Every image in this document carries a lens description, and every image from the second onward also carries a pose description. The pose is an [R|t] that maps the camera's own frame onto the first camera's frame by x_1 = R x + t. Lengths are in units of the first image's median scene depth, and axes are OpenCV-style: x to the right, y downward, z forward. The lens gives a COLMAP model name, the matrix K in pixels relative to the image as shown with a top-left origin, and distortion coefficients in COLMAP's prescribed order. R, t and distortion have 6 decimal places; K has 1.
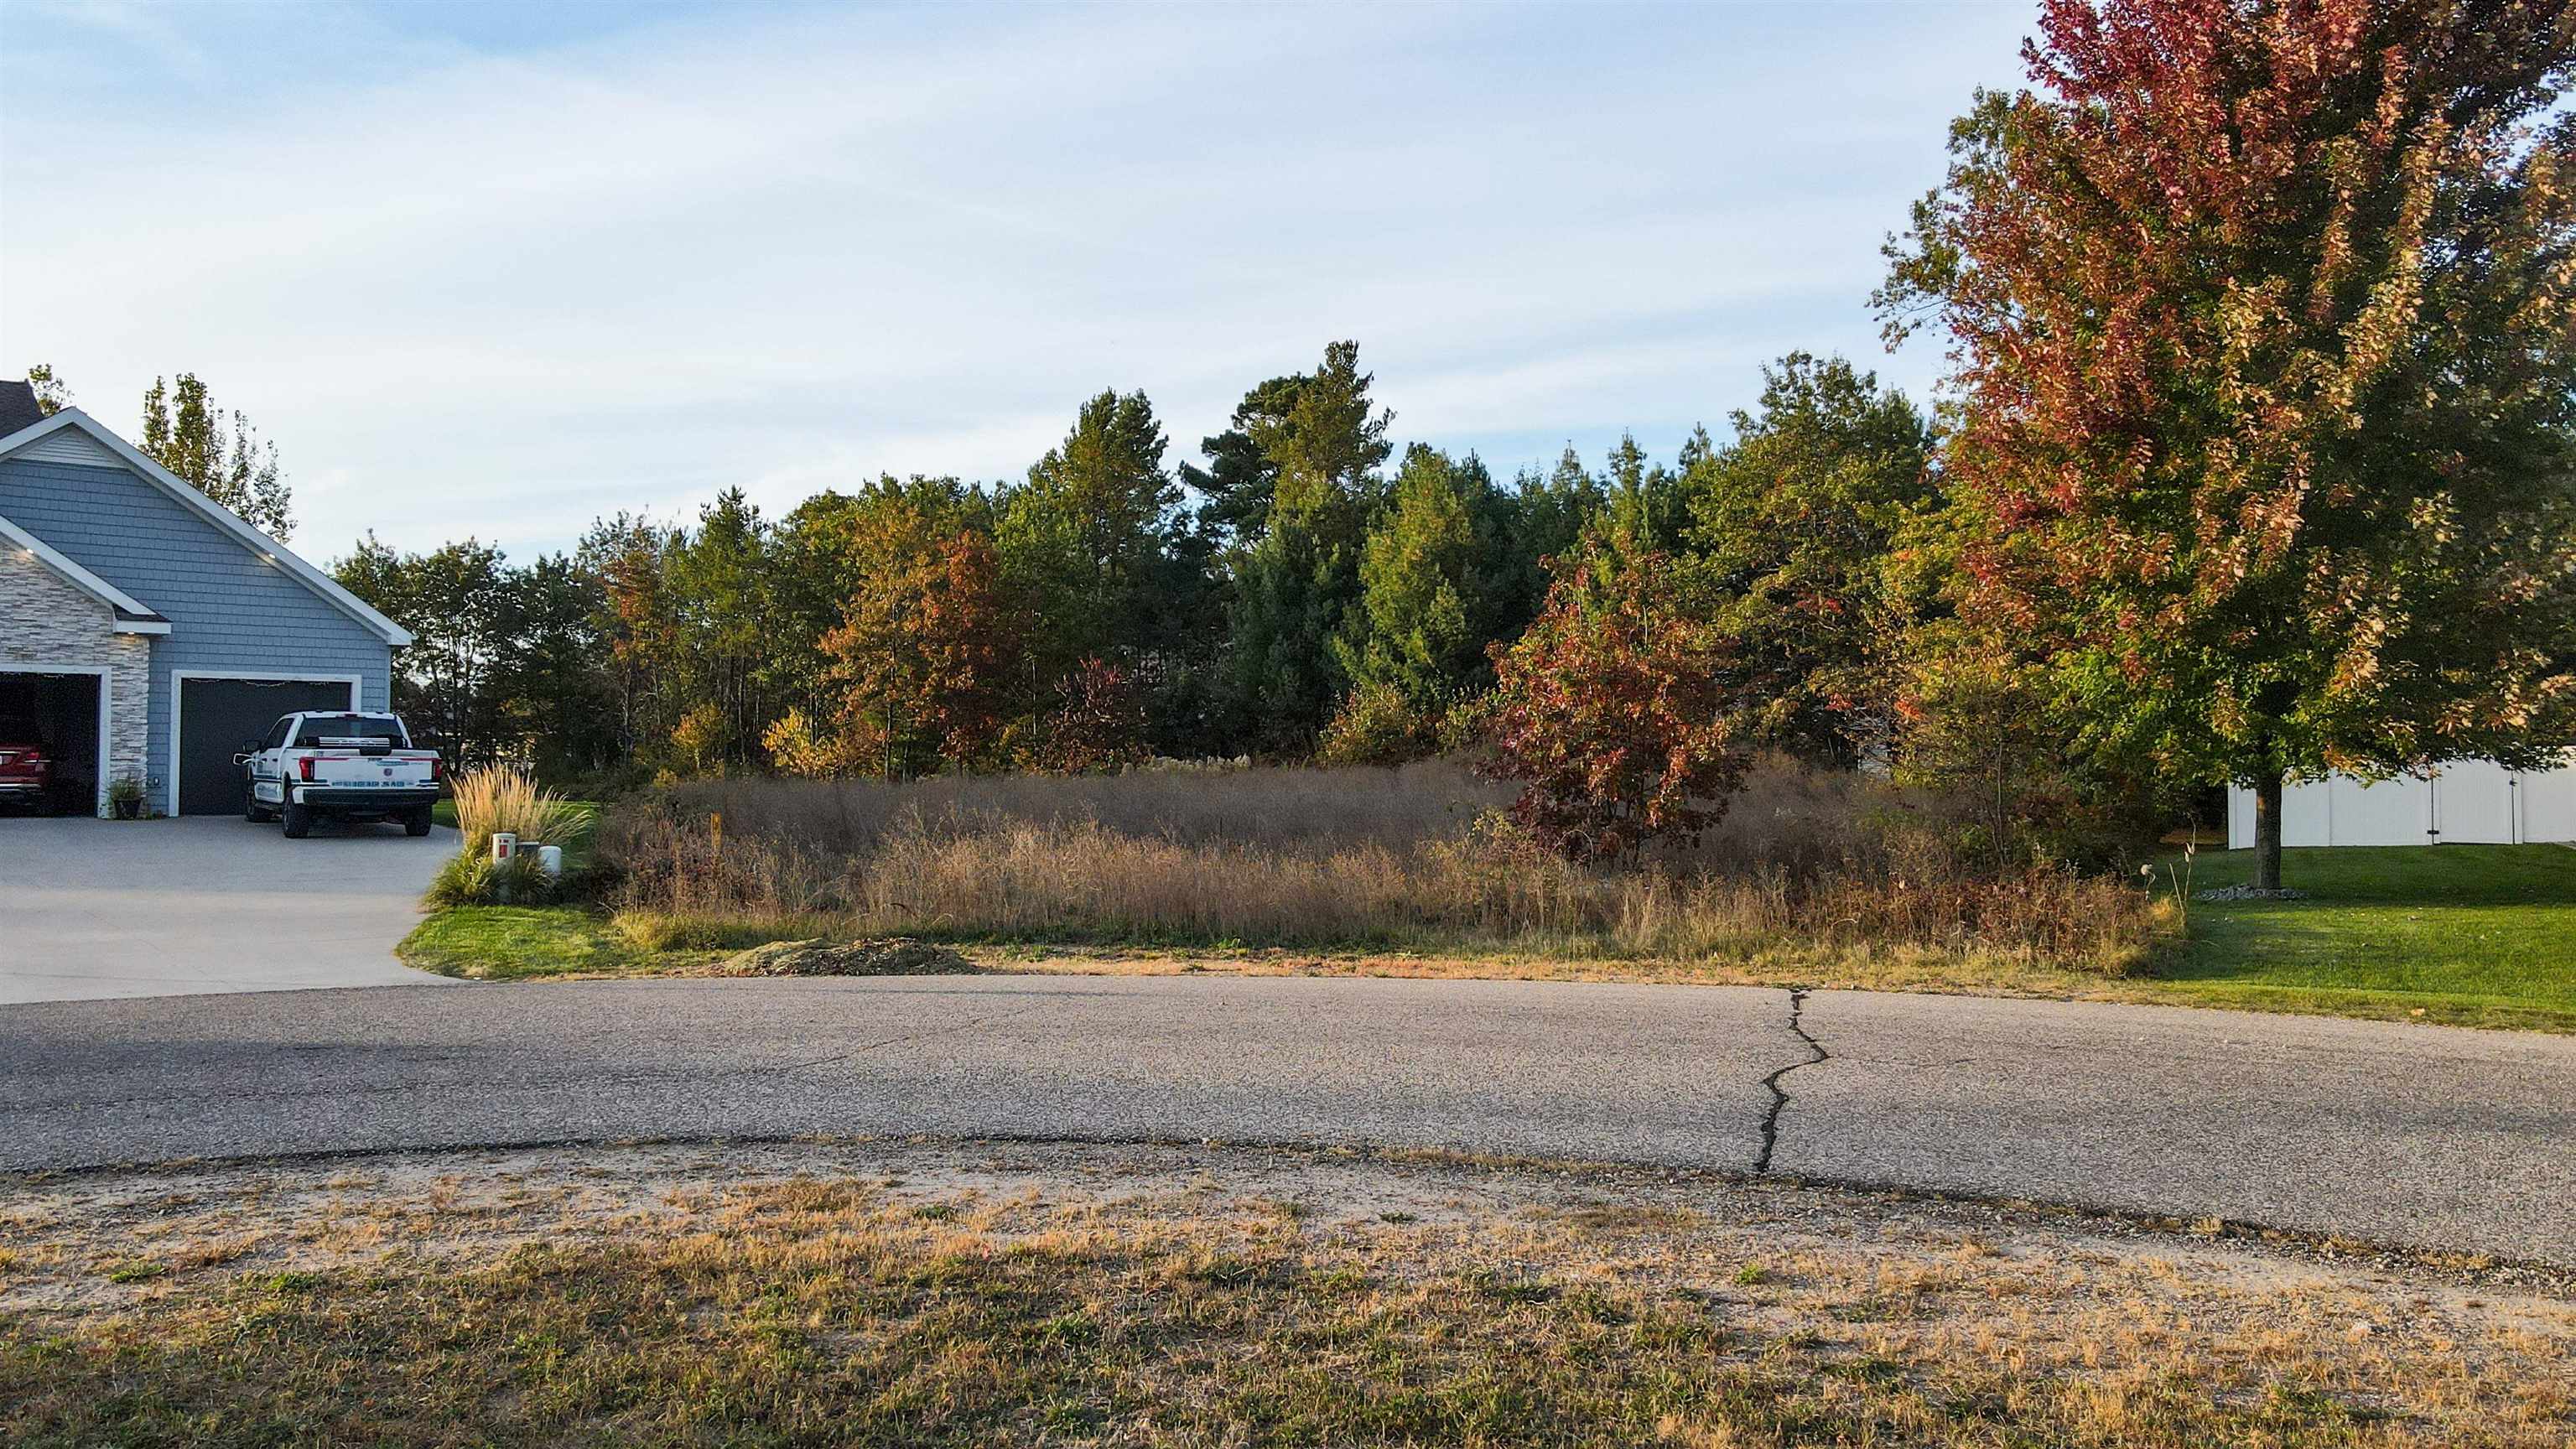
lens RADIAL K [[1846.5, 0, 1288.0], [0, 1846.5, 724.5], [0, 0, 1]] dist [0.000125, 0.002744]
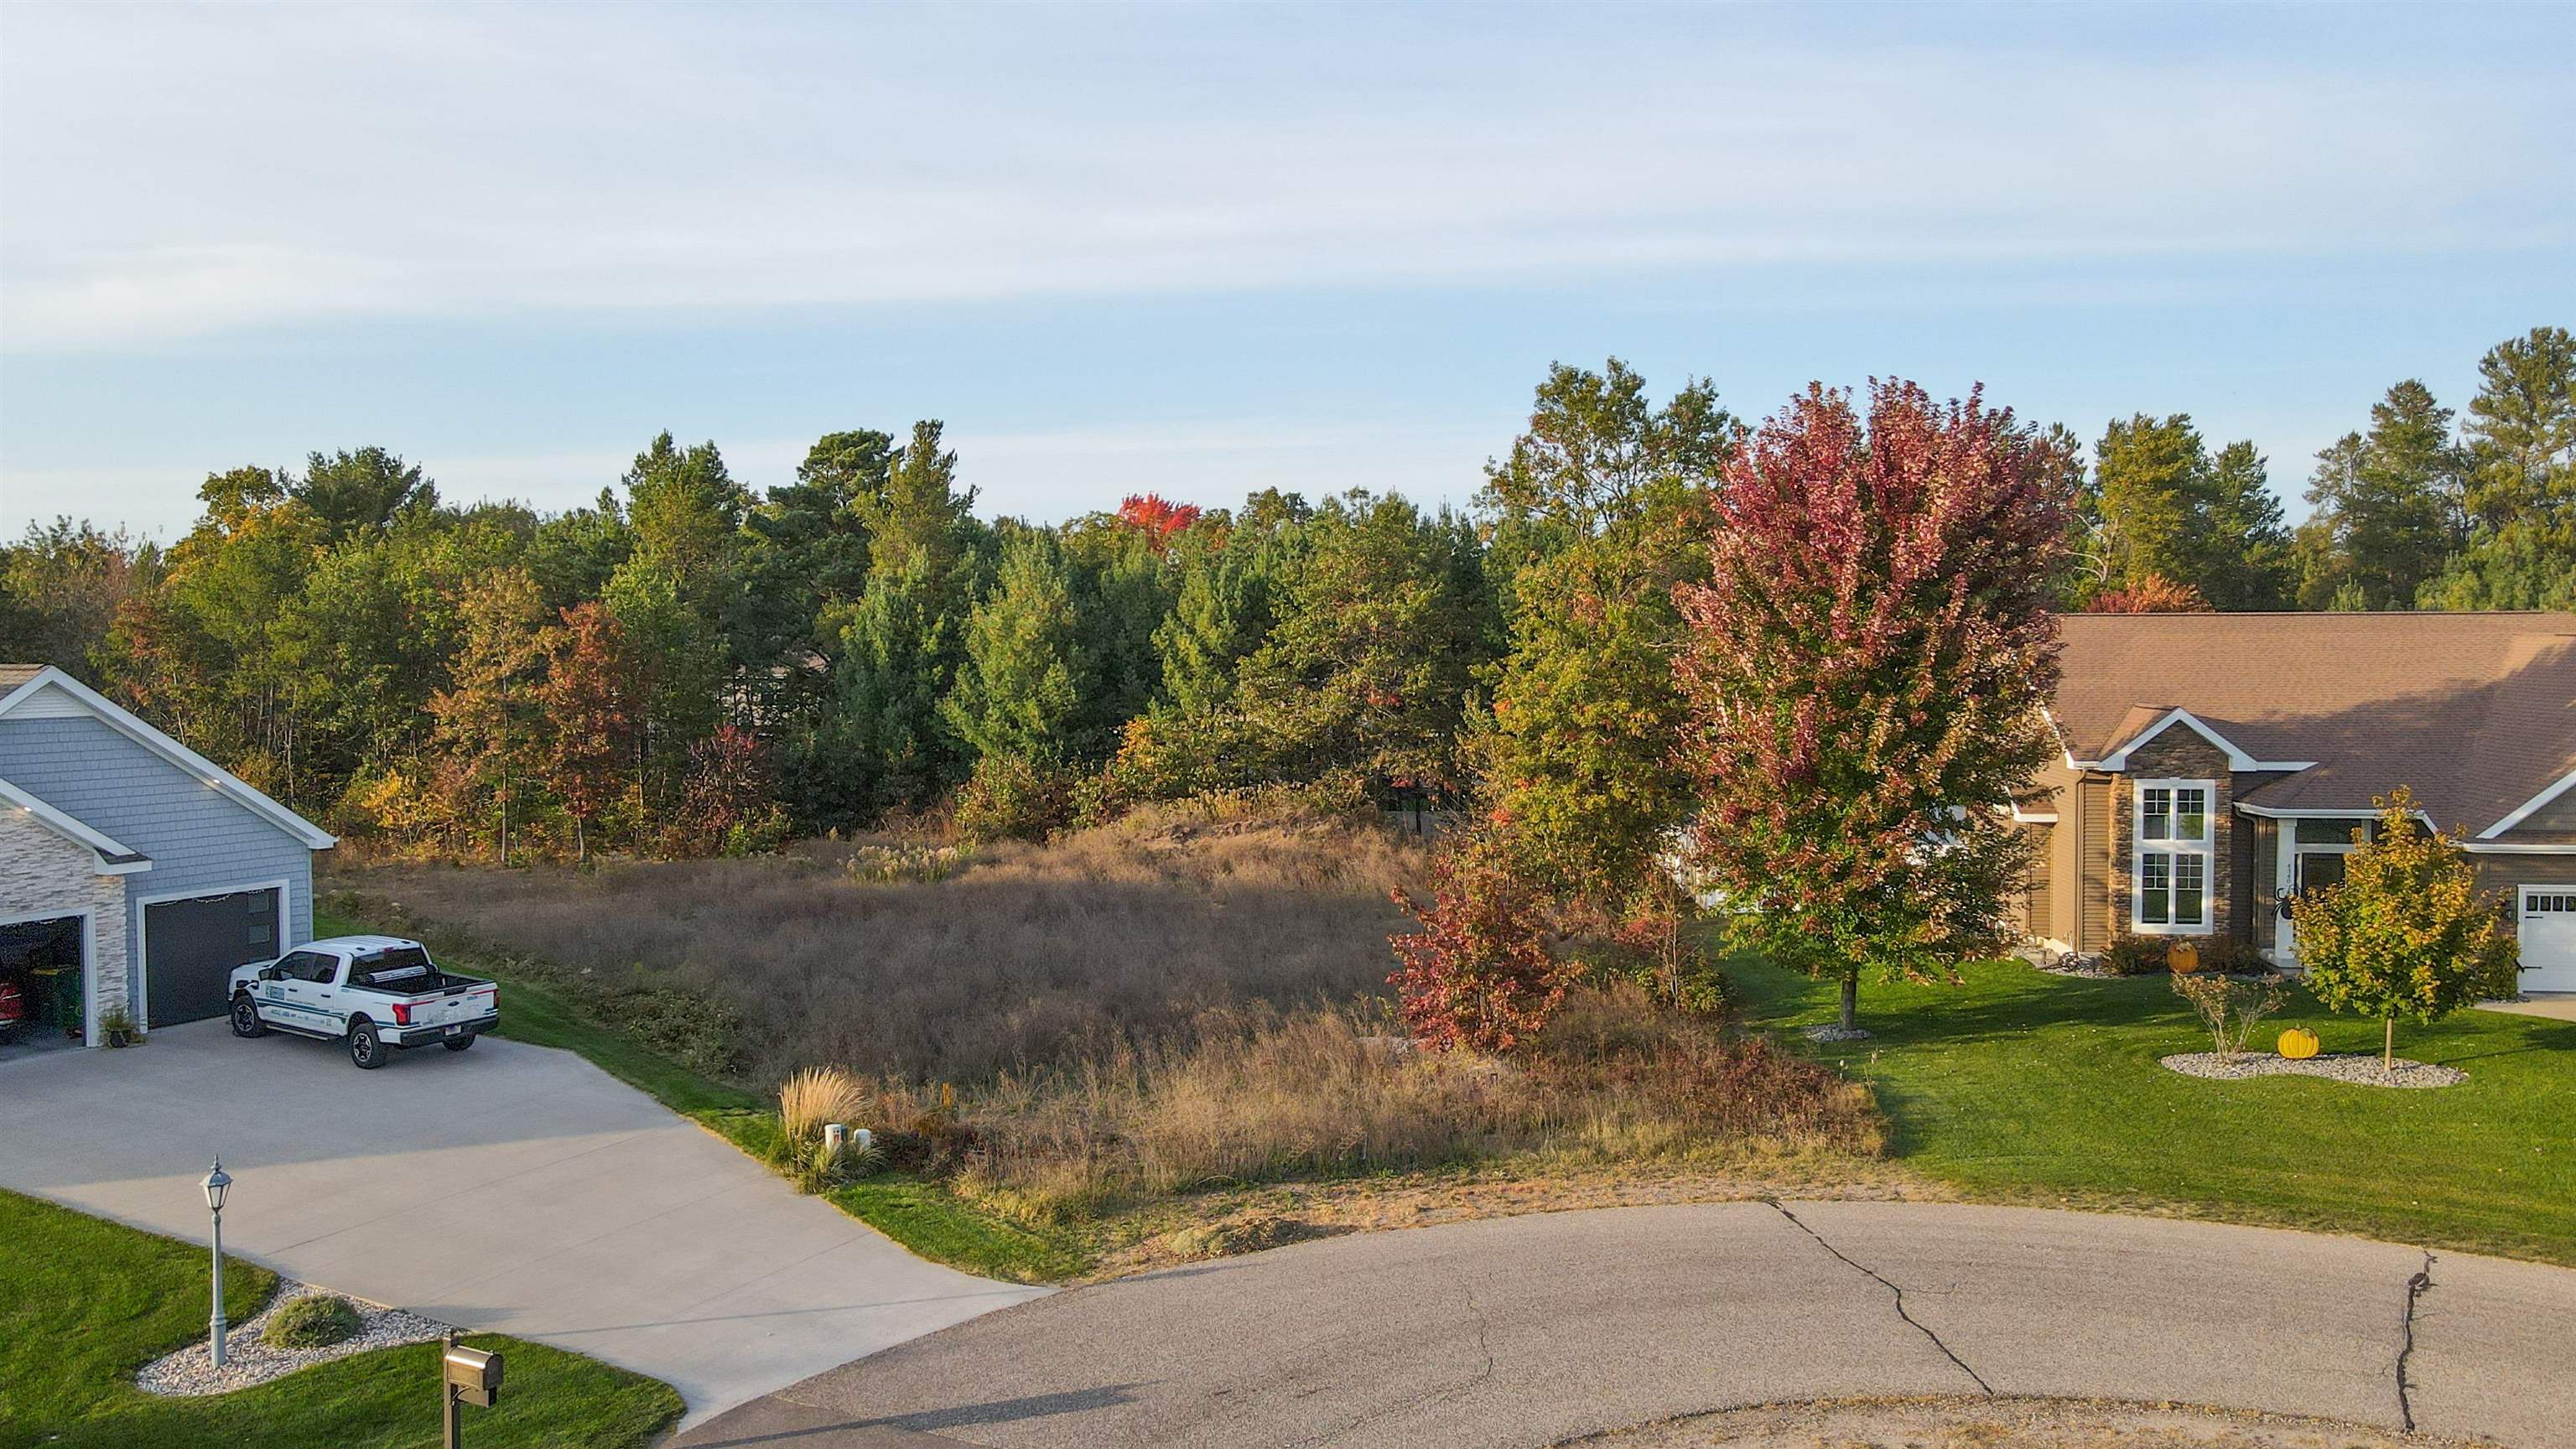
lens RADIAL K [[1838.2, 0, 1288.0], [0, 1838.2, 724.5], [0, 0, 1]] dist [-0.016248, 0.005503]
pose [[0.926928, -0.020090, 0.374702, -0.204127], [-0.004667, 0.997871, 0.065047, -0.107803], [-0.375211, -0.062043, 0.924861, -0.117045]]
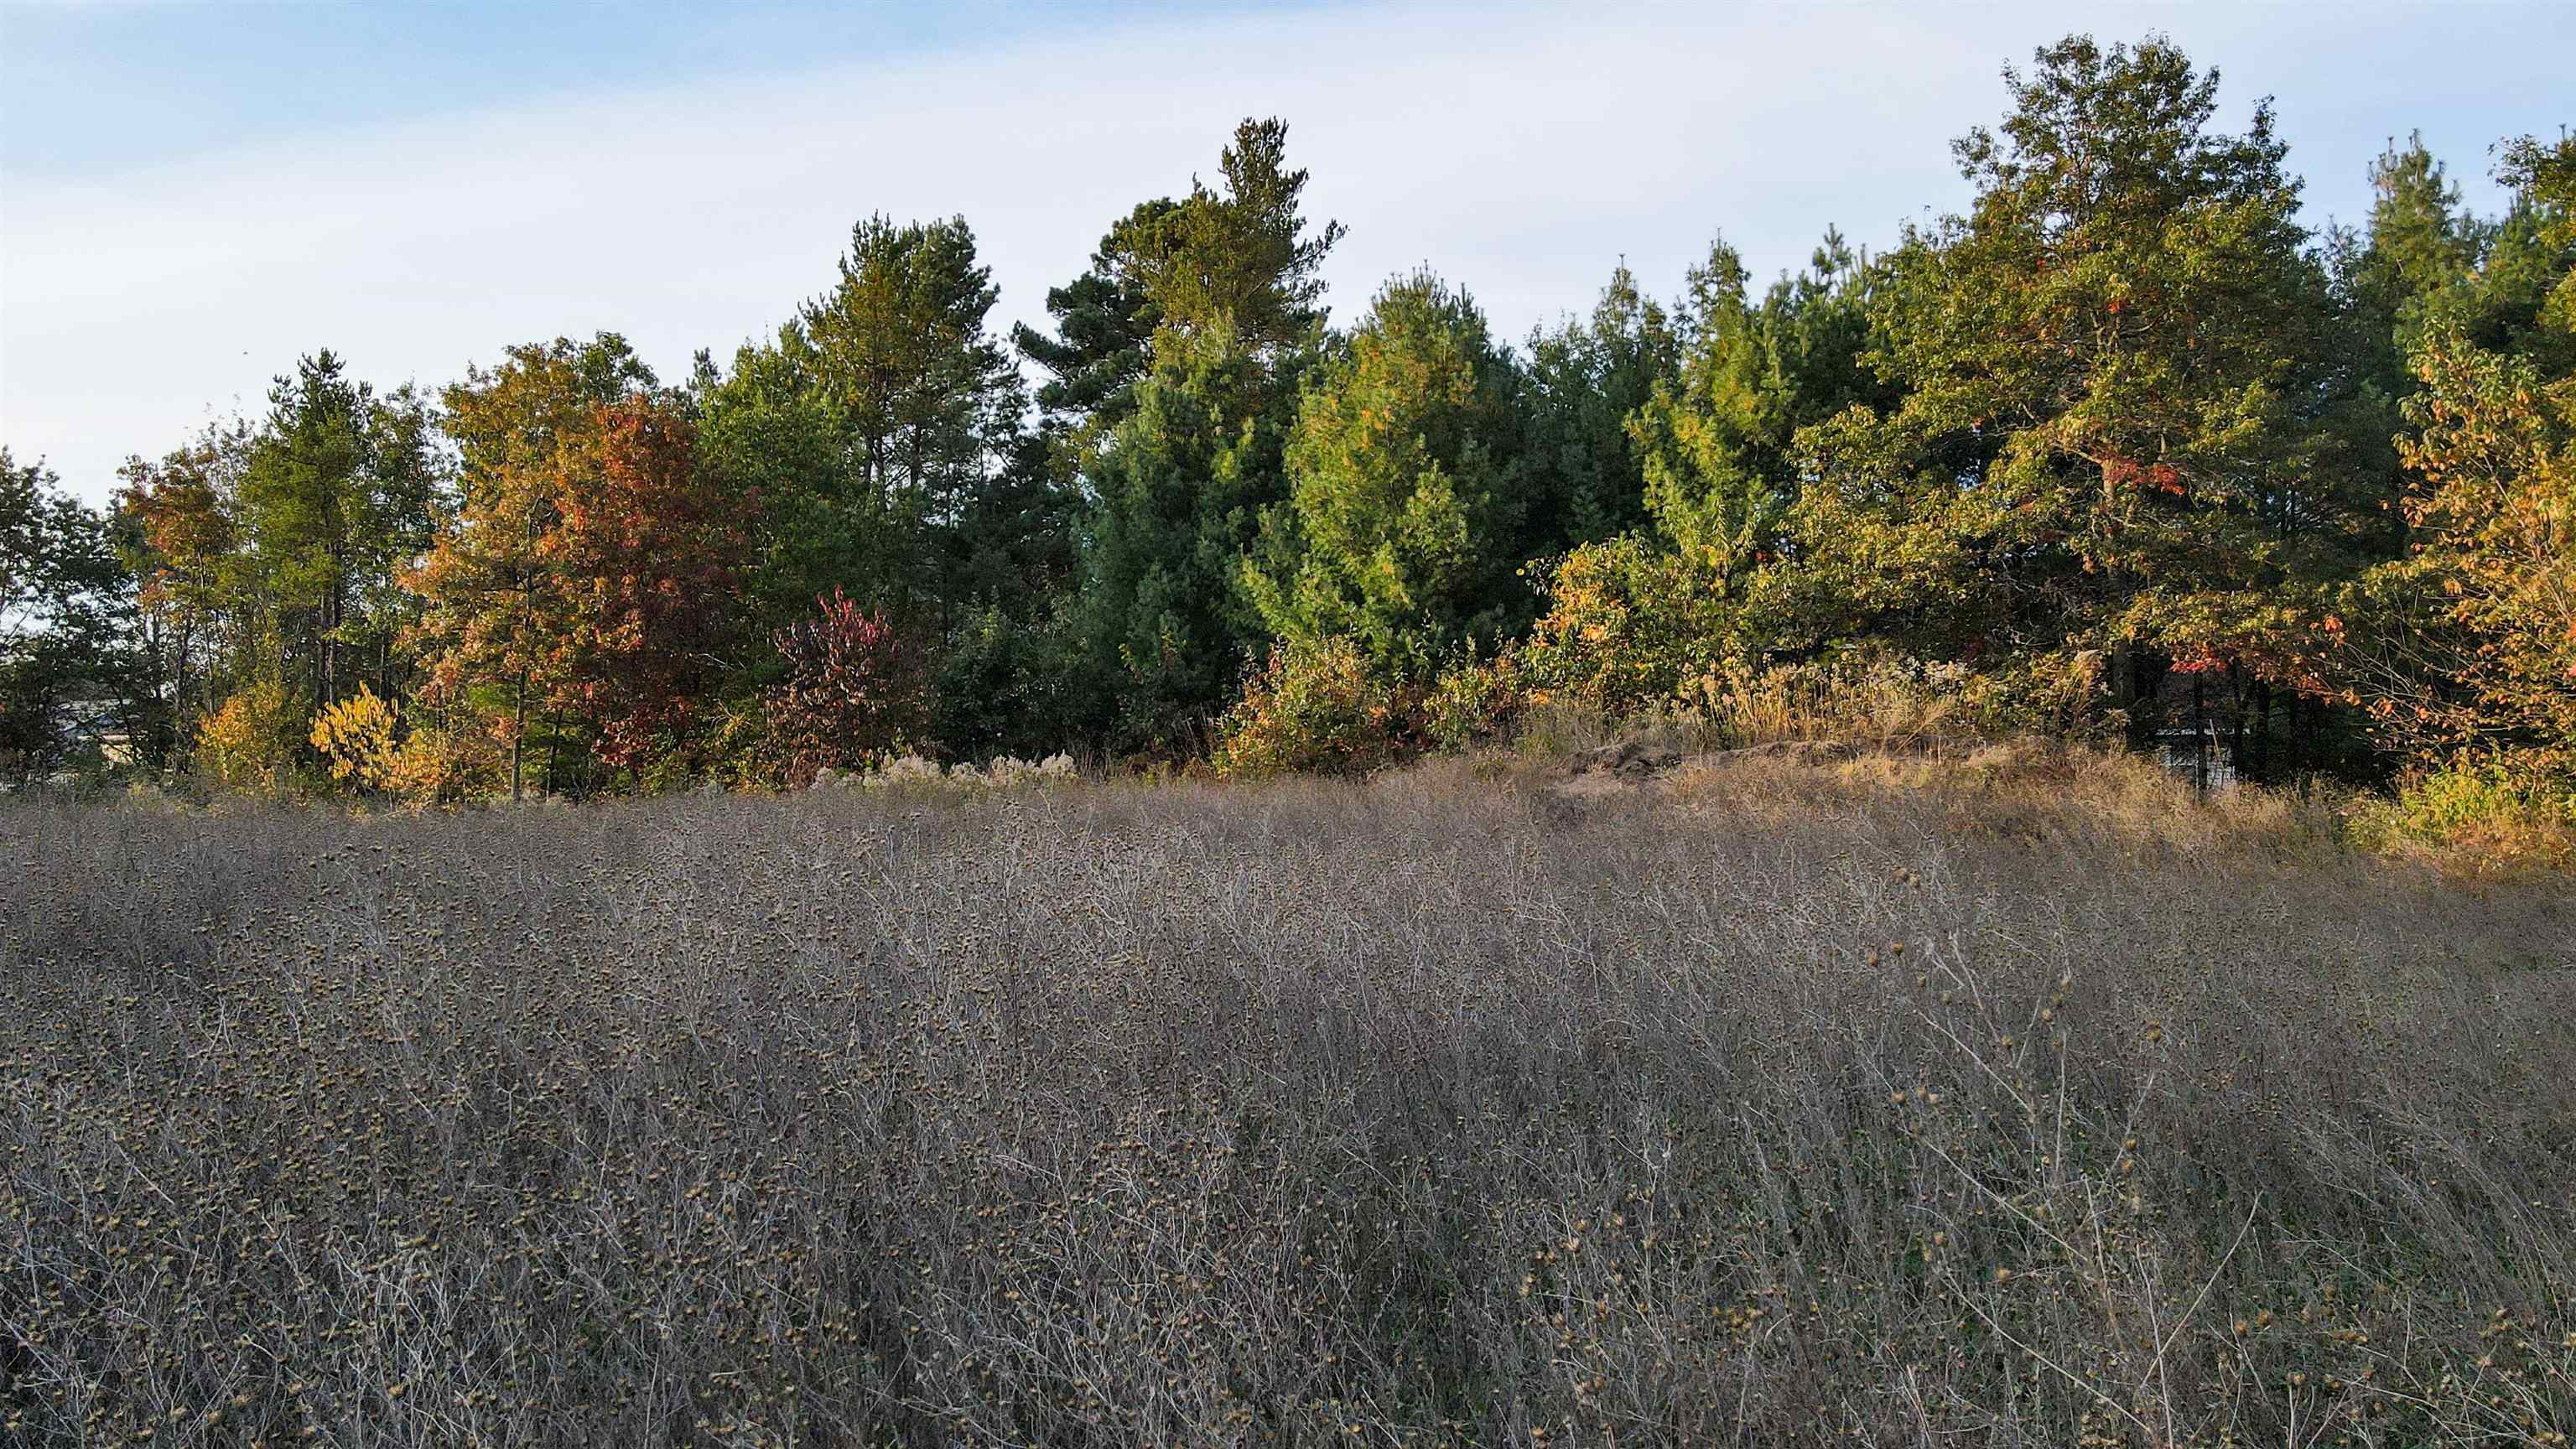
lens RADIAL K [[1838.2, 0, 1288.0], [0, 1838.2, 724.5], [0, 0, 1]] dist [-0.016248, 0.005503]
pose [[0.998951, 0.001146, 0.045786, 0.011875], [-0.000694, 0.999951, -0.009894, 0.011024], [-0.045795, 0.009852, 0.998902, 0.398689]]
